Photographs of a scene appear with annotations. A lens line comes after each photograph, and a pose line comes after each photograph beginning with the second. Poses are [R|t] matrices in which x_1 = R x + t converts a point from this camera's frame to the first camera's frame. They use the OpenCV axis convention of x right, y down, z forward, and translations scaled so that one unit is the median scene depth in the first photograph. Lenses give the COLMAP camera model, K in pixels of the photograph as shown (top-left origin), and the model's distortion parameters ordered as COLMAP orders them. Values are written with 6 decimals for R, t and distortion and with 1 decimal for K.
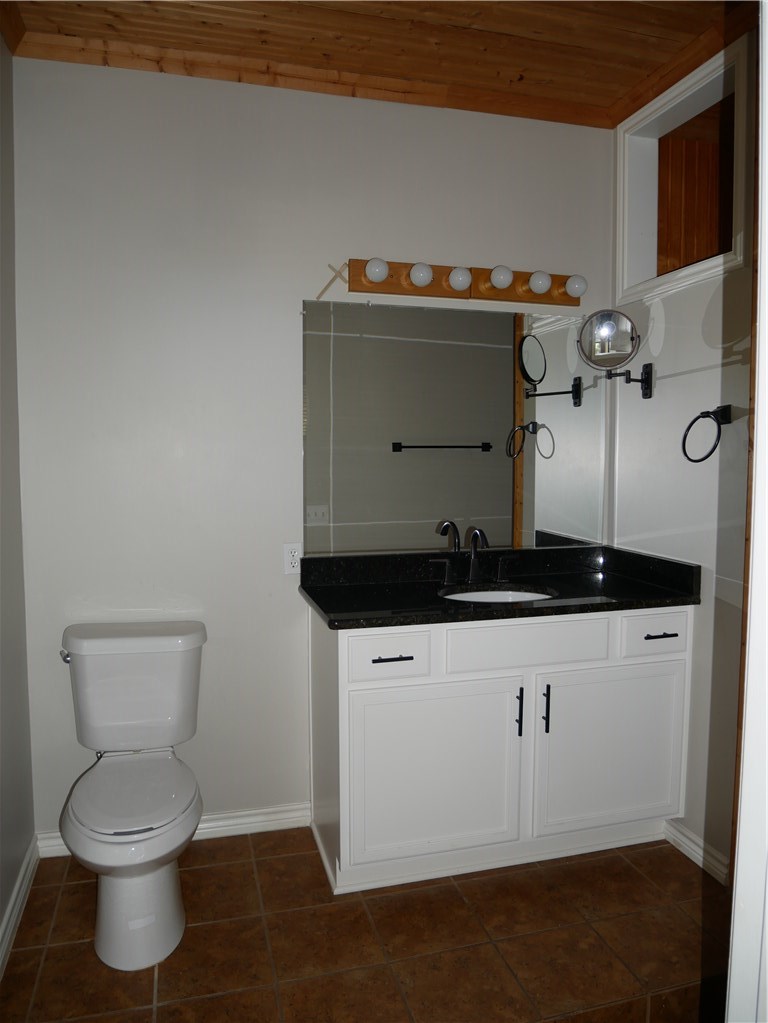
lens RADIAL K [[731.8, 0, 390.3], [0, 731.8, 512.3], [0, 0, 1]] dist [-0.075298, 0.029619]
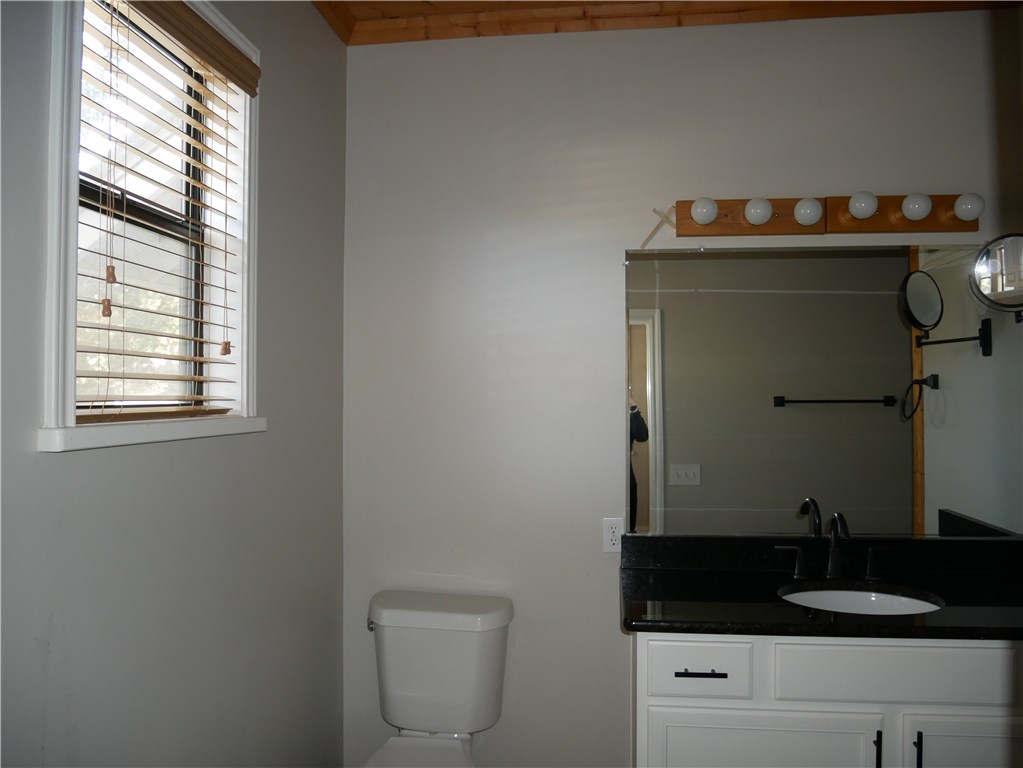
lens RADIAL K [[731.8, 0, 512.5], [0, 731.8, 389.9], [0, 0, 1]] dist [-0.075298, 0.029619]
pose [[0.922404, -0.006864, -0.386165, 0.101403], [-0.029390, 0.995696, -0.087900, -0.032433], [0.385106, 0.092428, 0.918232, 0.120924]]
